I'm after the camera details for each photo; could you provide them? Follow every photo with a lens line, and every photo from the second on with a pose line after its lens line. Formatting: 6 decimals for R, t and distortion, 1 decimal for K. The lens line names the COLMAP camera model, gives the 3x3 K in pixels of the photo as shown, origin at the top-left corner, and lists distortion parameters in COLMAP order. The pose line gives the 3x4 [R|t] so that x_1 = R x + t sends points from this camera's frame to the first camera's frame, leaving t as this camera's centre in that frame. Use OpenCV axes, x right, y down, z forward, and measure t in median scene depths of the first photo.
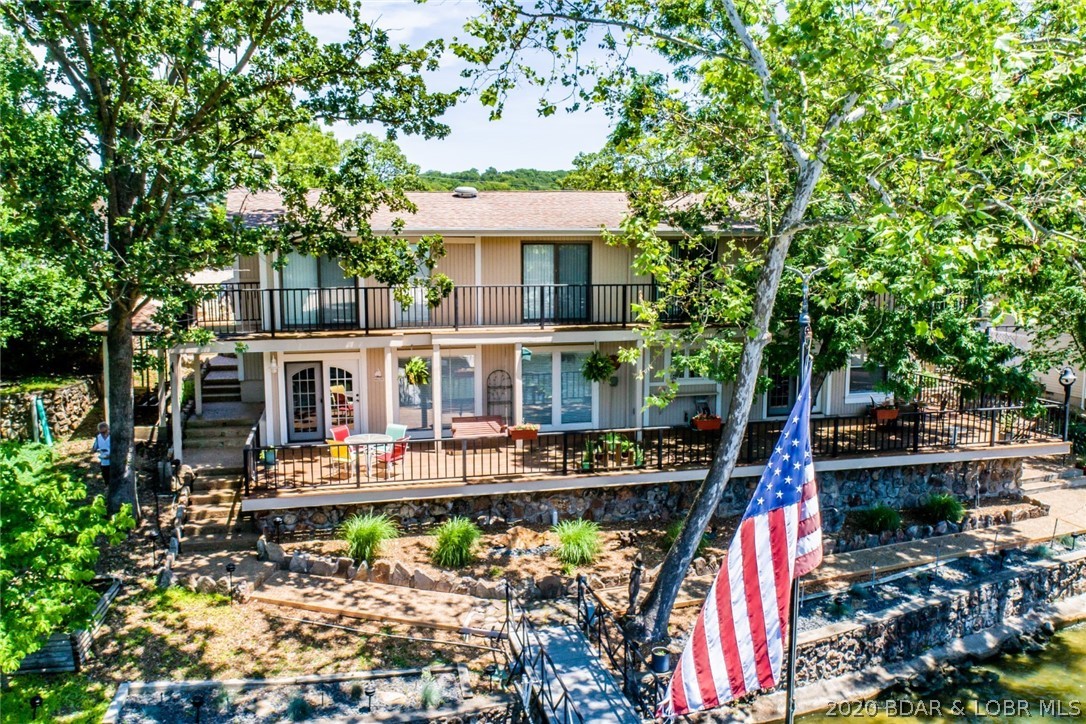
lens RADIAL K [[858.2, 0, 543.0], [0, 858.2, 362.0], [0, 0, 1]] dist [-0.008064, -0.005181]
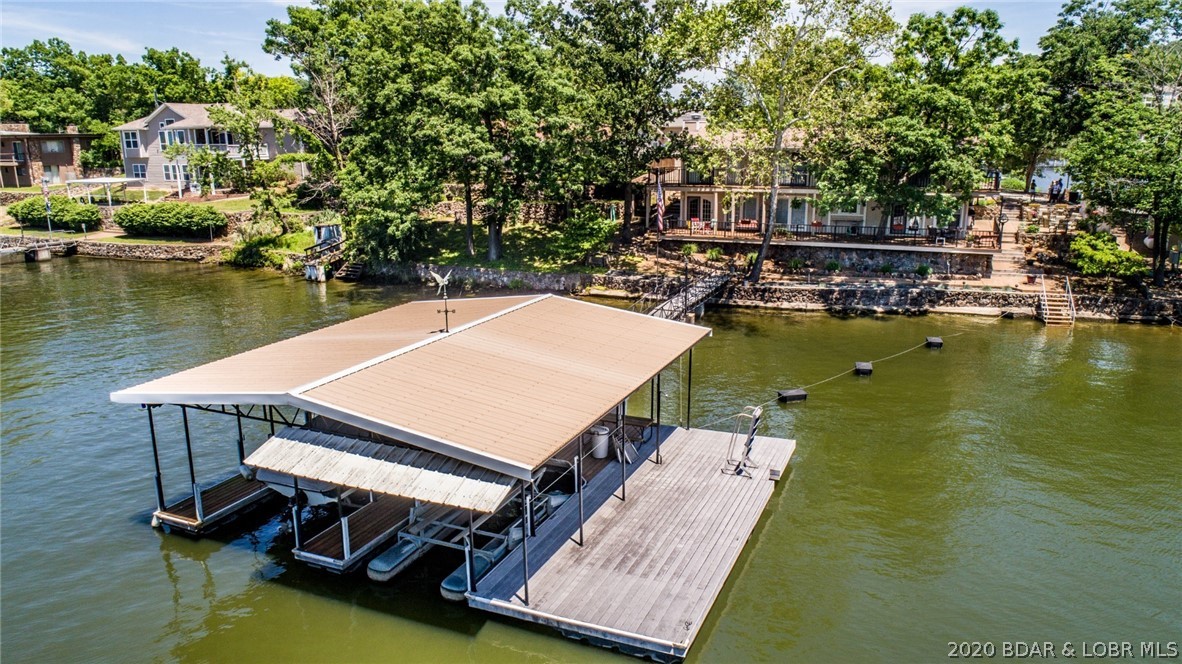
lens RADIAL K [[805.7, 0, 596.5], [0, 805.7, 329.7], [0, 0, 1]] dist [-0.008891, 0.000431]
pose [[0.794297, 0.137297, -0.591812, 1.296170], [-0.072762, 0.988616, 0.131697, 0.127648], [0.603157, -0.061545, 0.795245, -1.549684]]
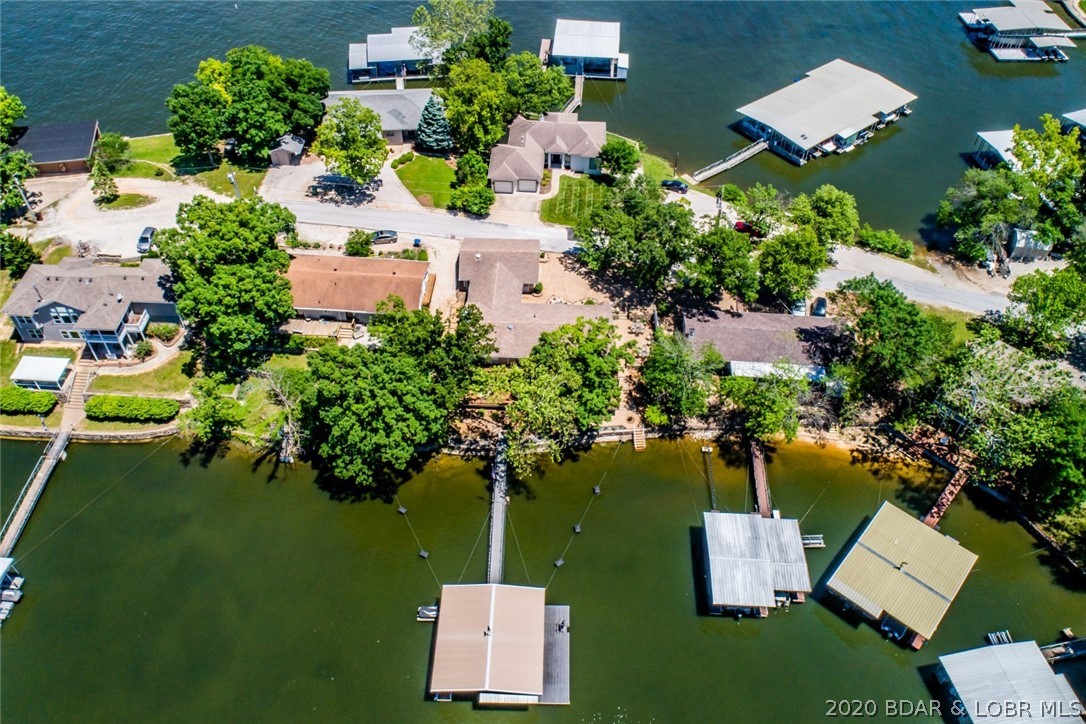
lens RADIAL K [[858.2, 0, 543.0], [0, 858.2, 362.0], [0, 0, 1]] dist [-0.008064, -0.005181]
pose [[0.966022, 0.201963, -0.161282, 1.186129], [-0.055133, 0.770676, 0.634838, -4.159823], [0.252511, -0.604376, 0.755625, -3.488689]]
